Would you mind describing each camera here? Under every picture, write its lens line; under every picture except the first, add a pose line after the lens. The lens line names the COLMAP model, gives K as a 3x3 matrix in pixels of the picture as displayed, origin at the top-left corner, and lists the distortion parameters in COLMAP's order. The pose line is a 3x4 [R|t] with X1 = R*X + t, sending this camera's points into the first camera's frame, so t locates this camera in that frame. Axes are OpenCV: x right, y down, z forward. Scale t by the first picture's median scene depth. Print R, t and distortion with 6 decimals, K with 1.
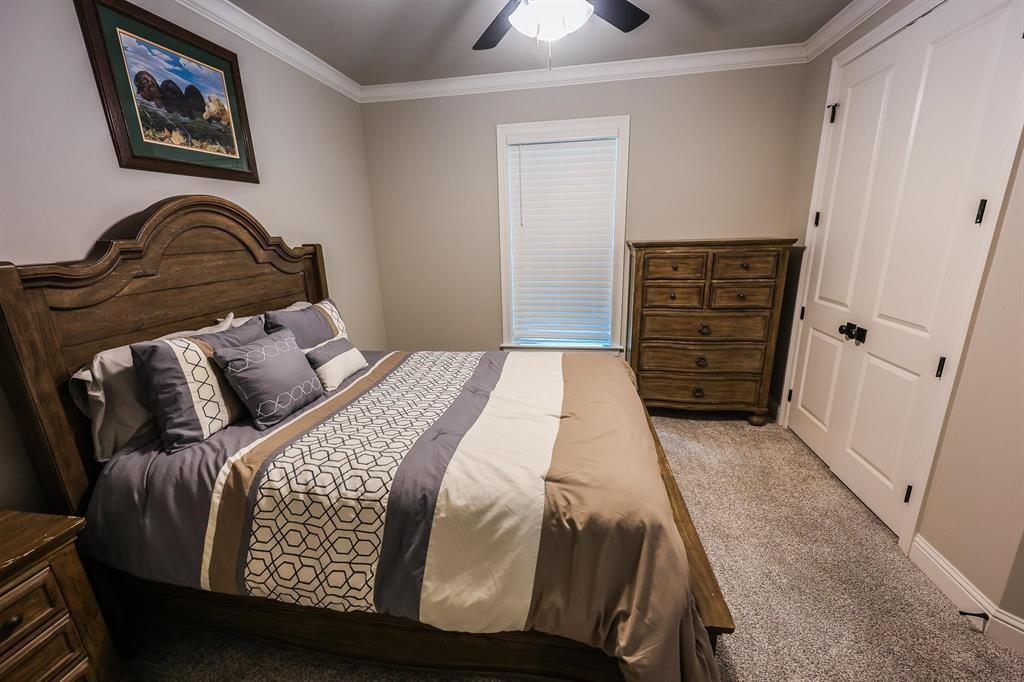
lens RADIAL K [[412.0, 0, 514.9], [0, 412.0, 340.0], [0, 0, 1]] dist [0.002361, 0.000477]
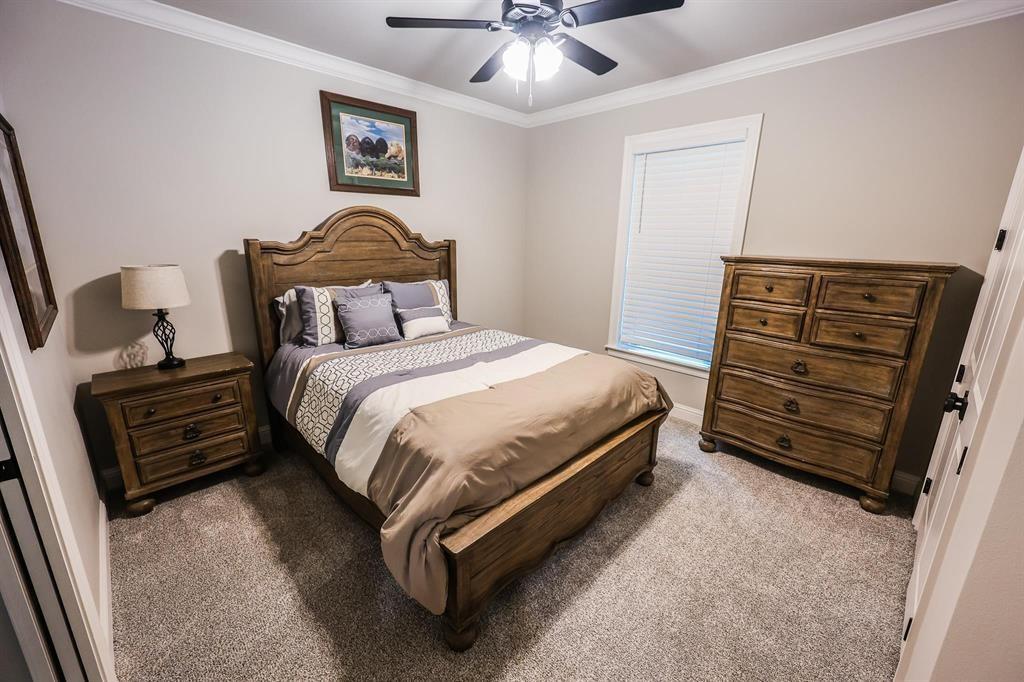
lens RADIAL K [[412.0, 0, 516.7], [0, 412.0, 339.2], [0, 0, 1]] dist [0.002361, 0.000477]
pose [[0.810633, 0.183568, -0.556036, 0.641563], [-0.187724, 0.980940, 0.050165, -0.023712], [0.554647, 0.063716, 0.829643, 0.008035]]
